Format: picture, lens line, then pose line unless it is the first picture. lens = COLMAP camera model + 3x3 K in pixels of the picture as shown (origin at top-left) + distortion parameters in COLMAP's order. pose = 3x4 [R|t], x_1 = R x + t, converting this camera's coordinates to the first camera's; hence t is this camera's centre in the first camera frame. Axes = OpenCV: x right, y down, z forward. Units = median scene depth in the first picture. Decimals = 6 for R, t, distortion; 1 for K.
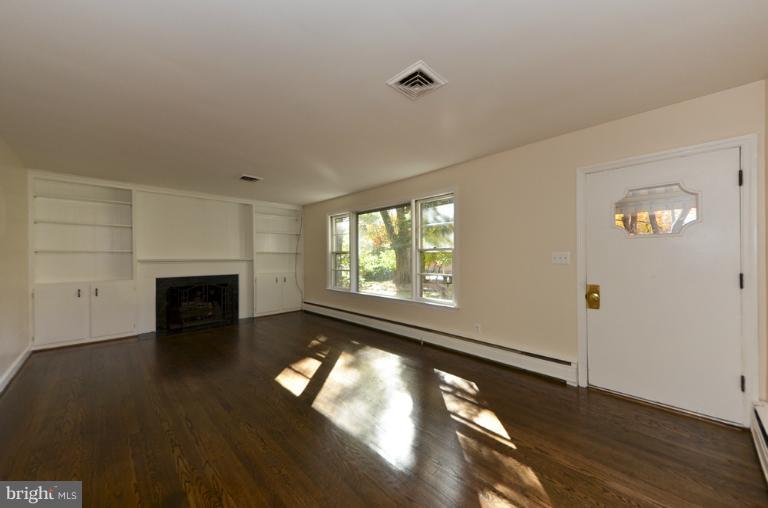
lens RADIAL K [[282.3, 0, 380.7], [0, 282.3, 245.7], [0, 0, 1]] dist [0.061562, -0.016377]
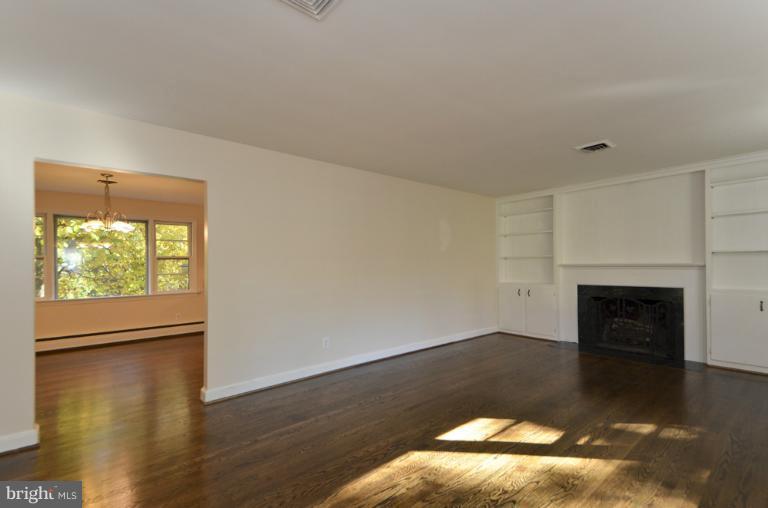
lens RADIAL K [[339.1, 0, 384.0], [0, 339.1, 254.0], [0, 0, 1]] dist [0.000767, 0.000160]
pose [[-0.060173, -0.031649, -0.997686, 0.337436], [0.049430, 0.998177, -0.034645, 0.023472], [0.996963, -0.051400, -0.058499, 0.483218]]
